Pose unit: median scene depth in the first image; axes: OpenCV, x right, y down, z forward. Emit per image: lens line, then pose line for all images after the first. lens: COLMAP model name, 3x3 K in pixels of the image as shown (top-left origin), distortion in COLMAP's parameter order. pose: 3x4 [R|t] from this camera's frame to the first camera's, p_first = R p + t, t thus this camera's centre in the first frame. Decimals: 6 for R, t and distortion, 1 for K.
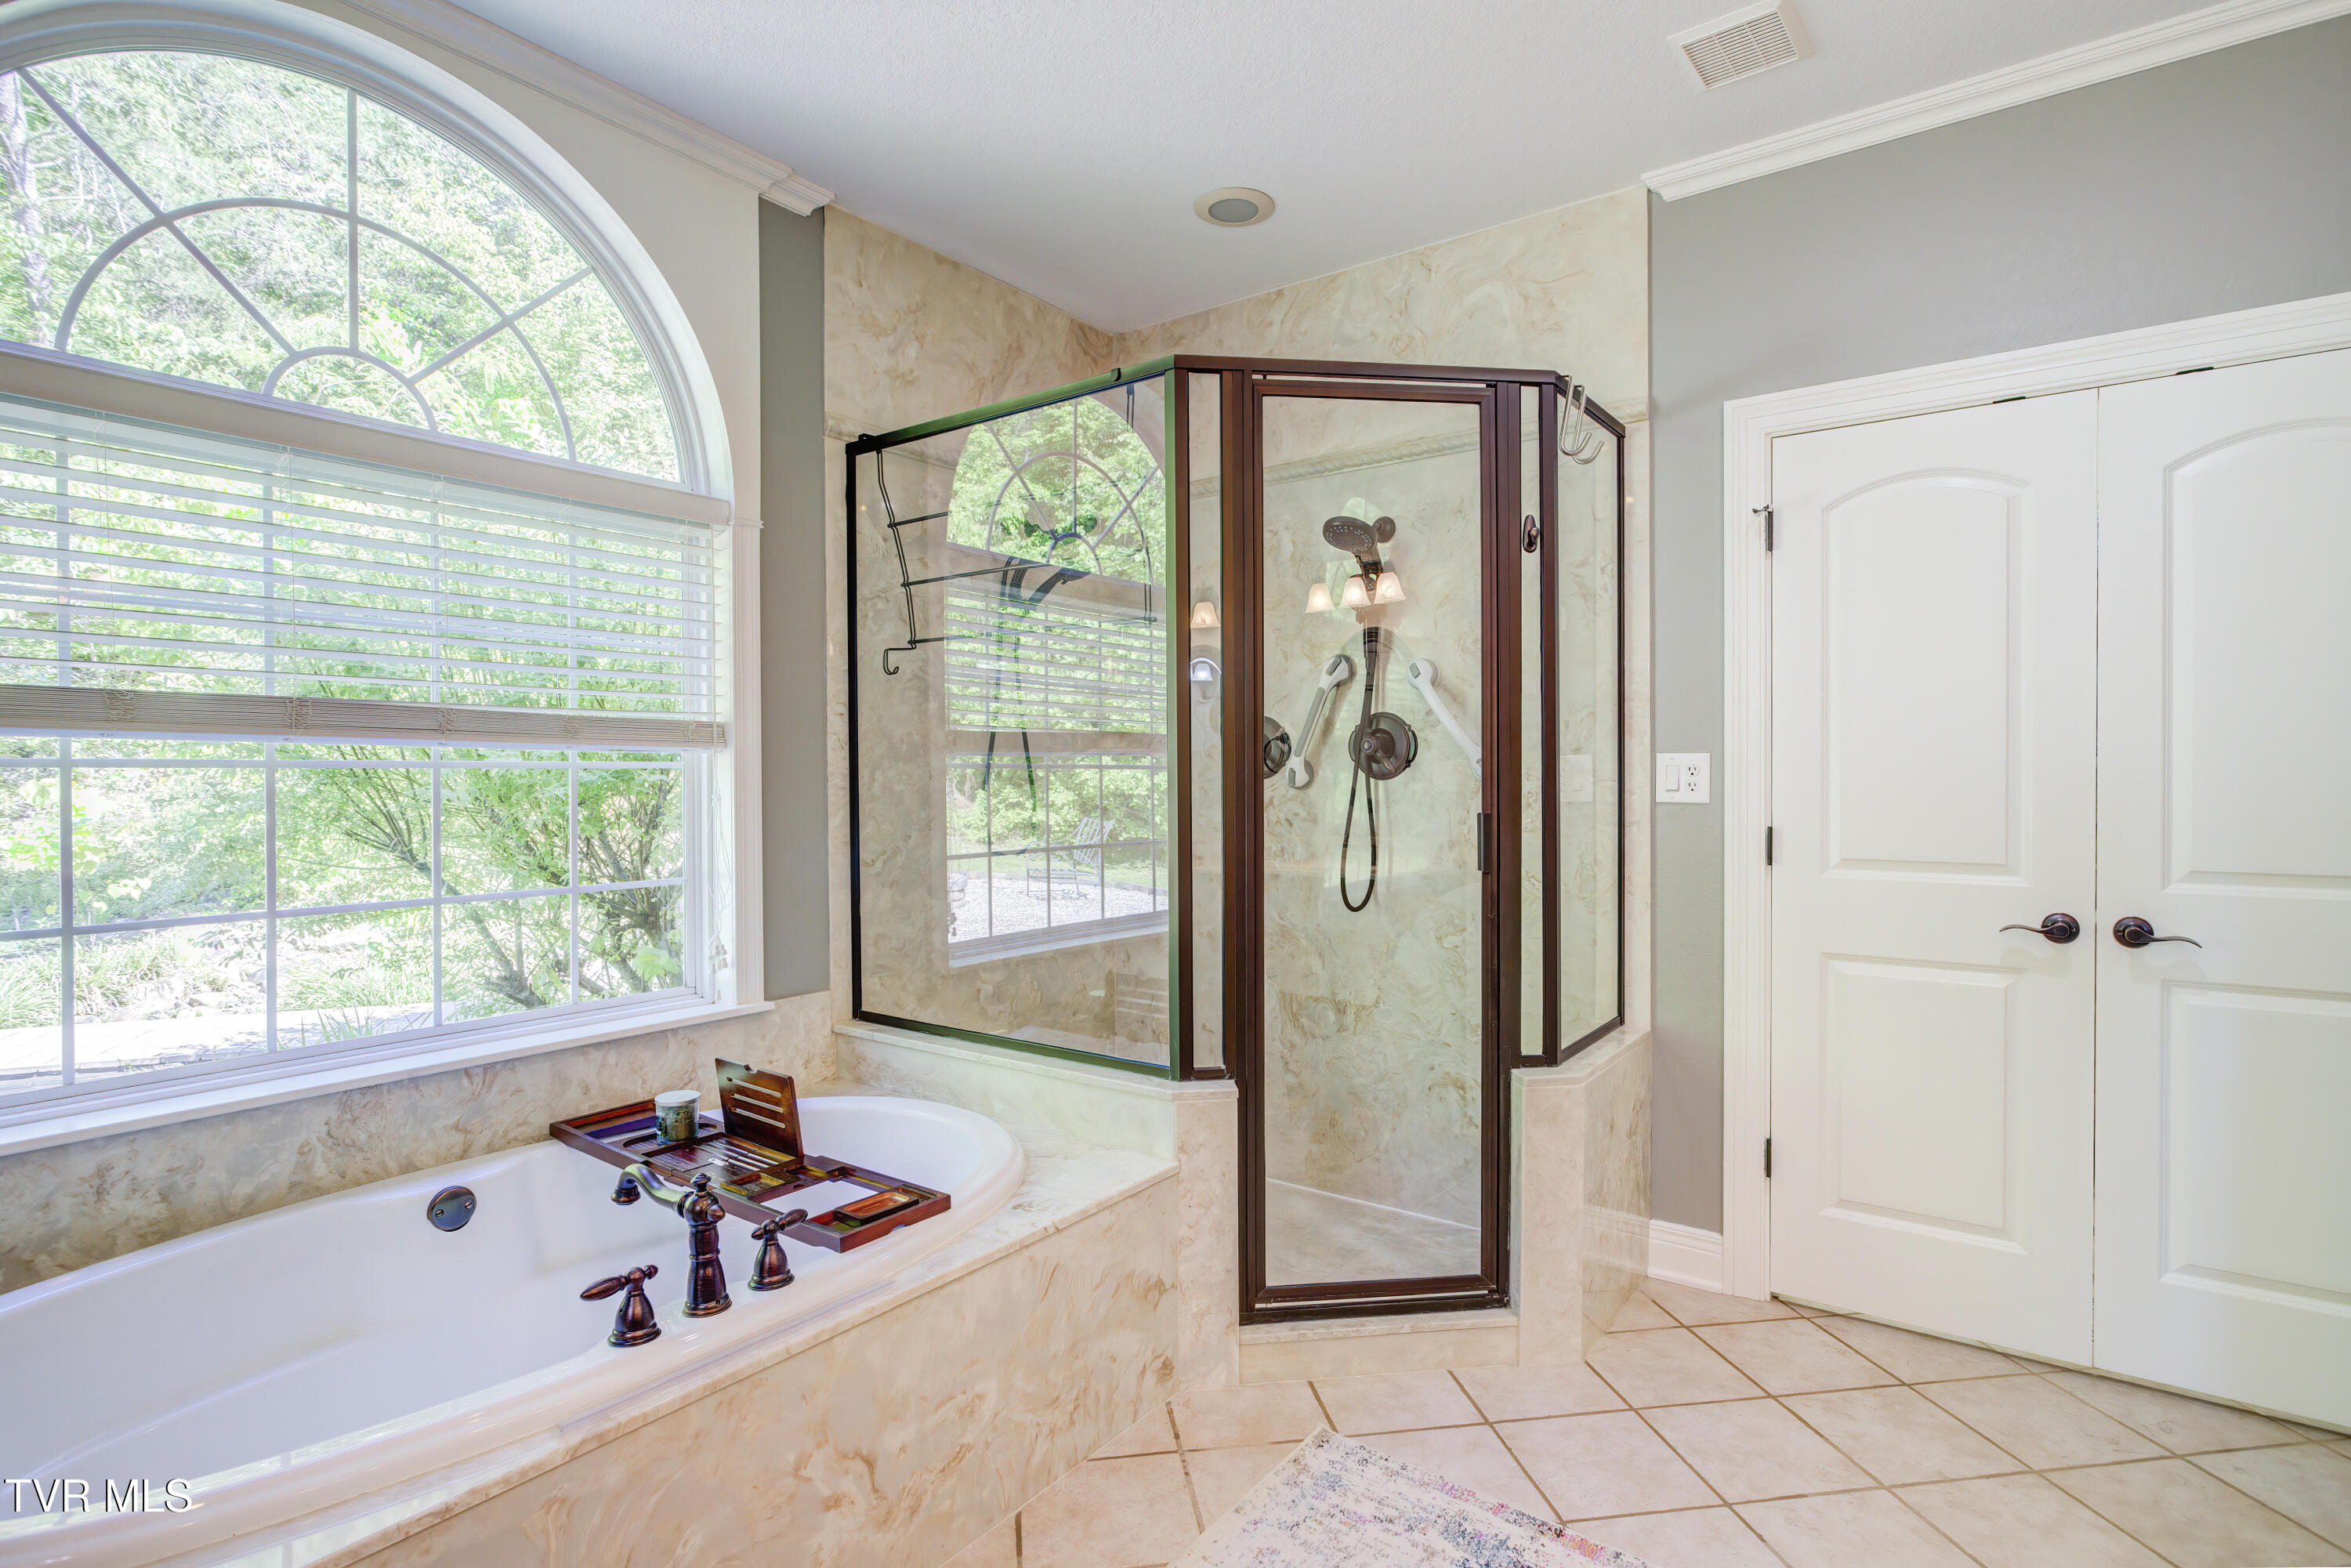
lens RADIAL K [[1176.4, 0, 1175.5], [0, 1176.4, 784.0], [0, 0, 1]] dist [-0.003184, 0.002132]
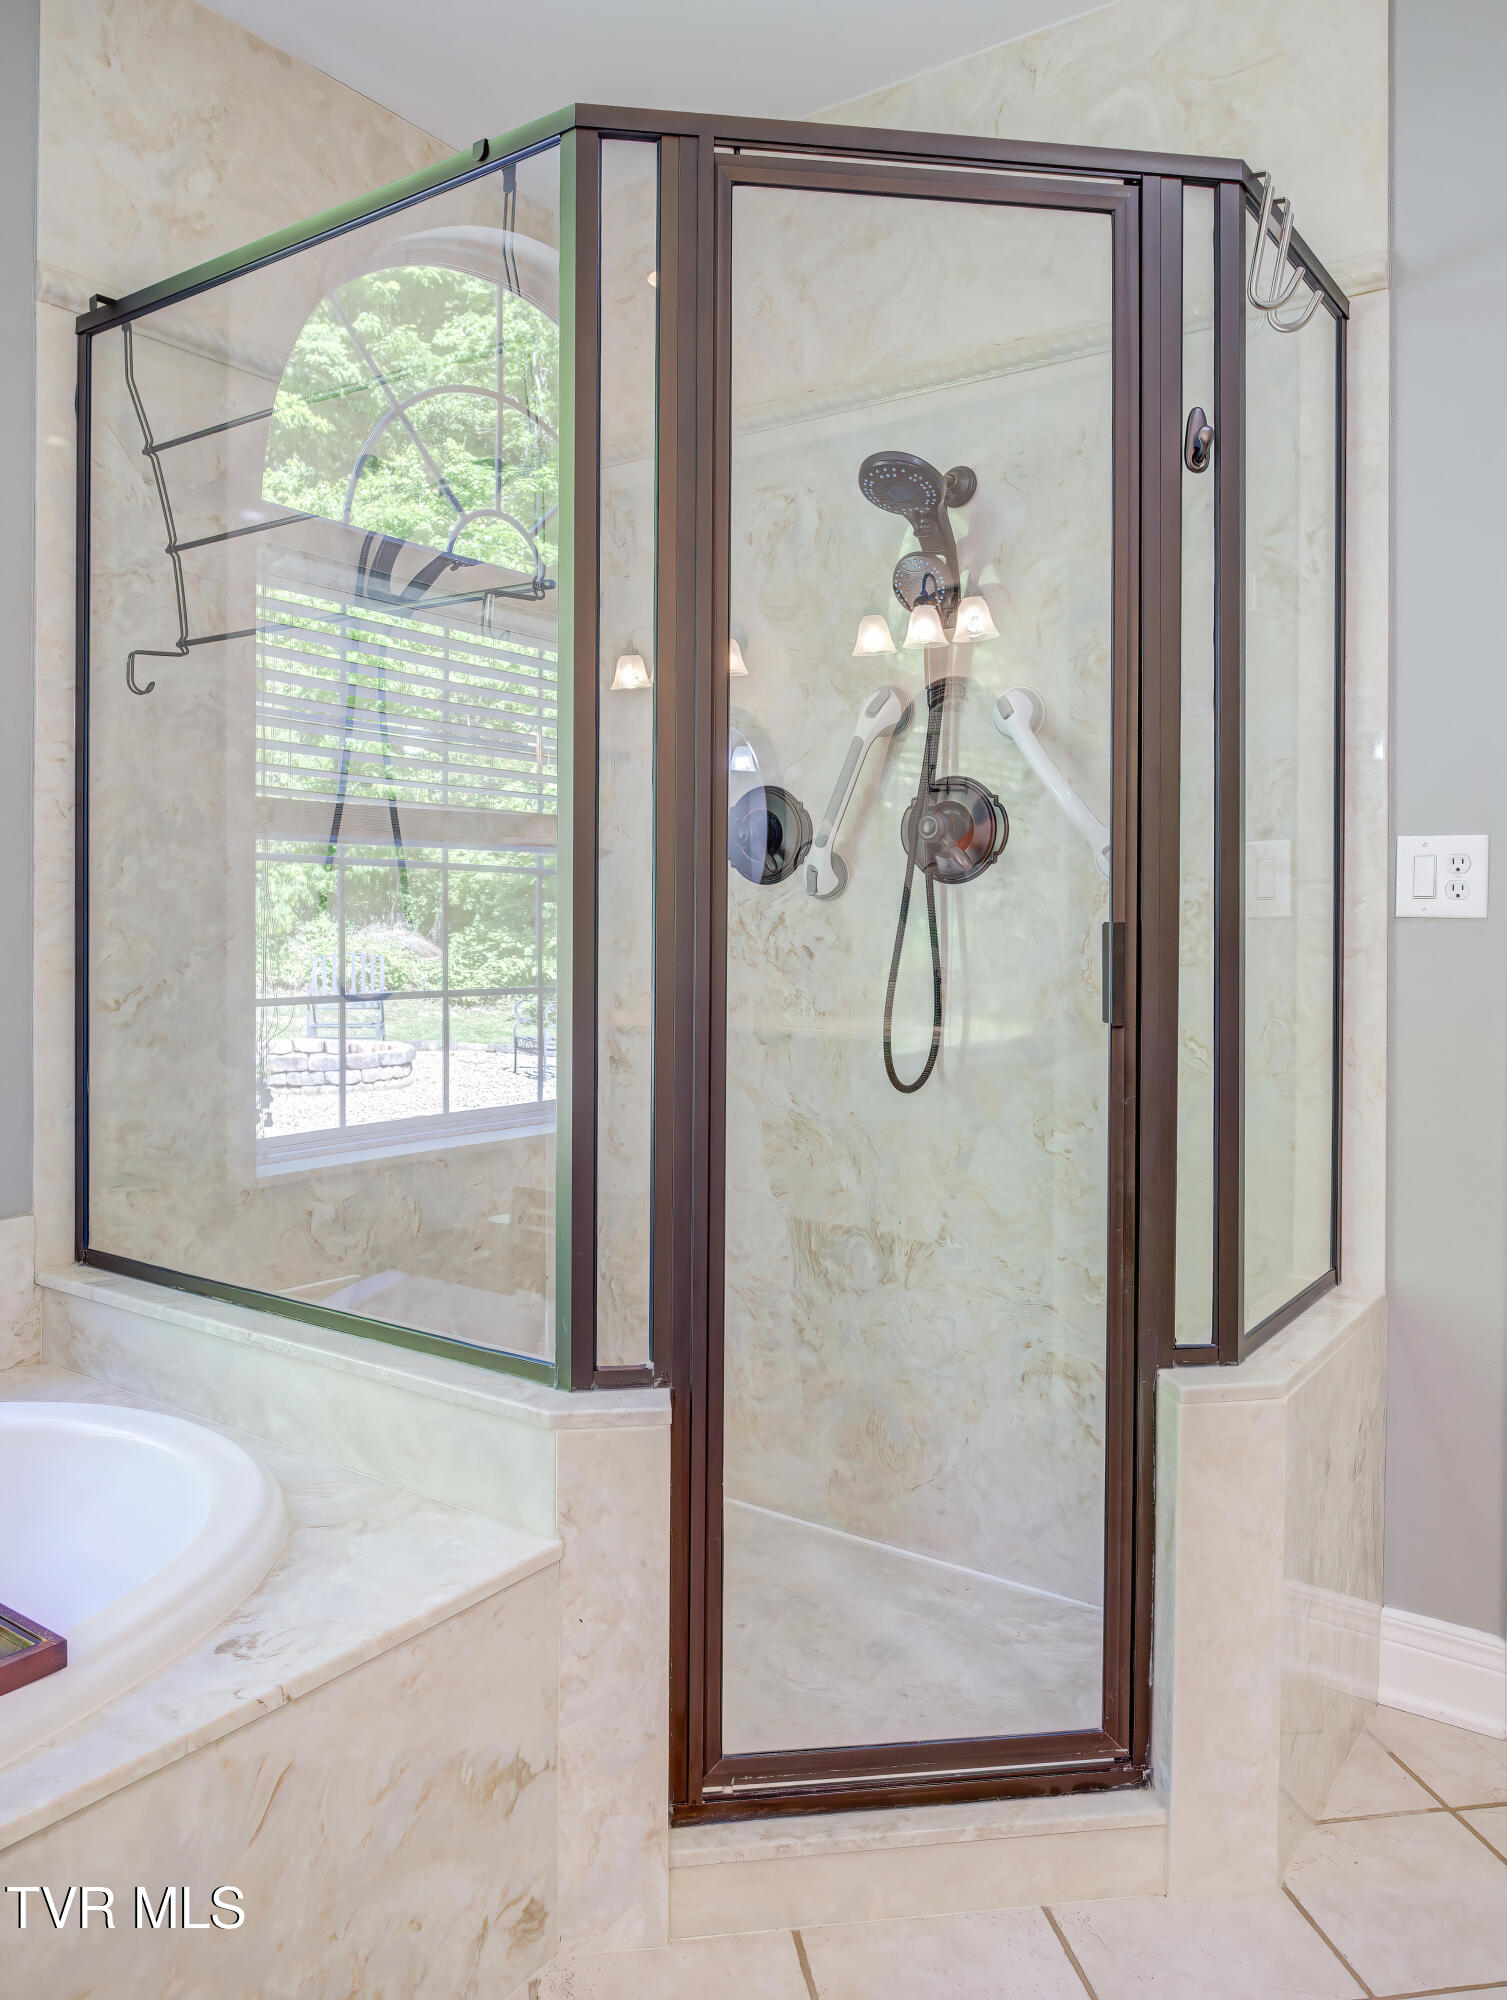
lens RADIAL K [[1456.1, 0, 753.5], [0, 1456.1, 918.7], [0, 0, 1]] dist [0.001374, -0.002528]
pose [[0.999837, 0.010770, 0.014502, 0.066130], [-0.010616, 0.999887, -0.010644, 0.028101], [-0.014615, 0.010488, 0.999838, 0.253336]]
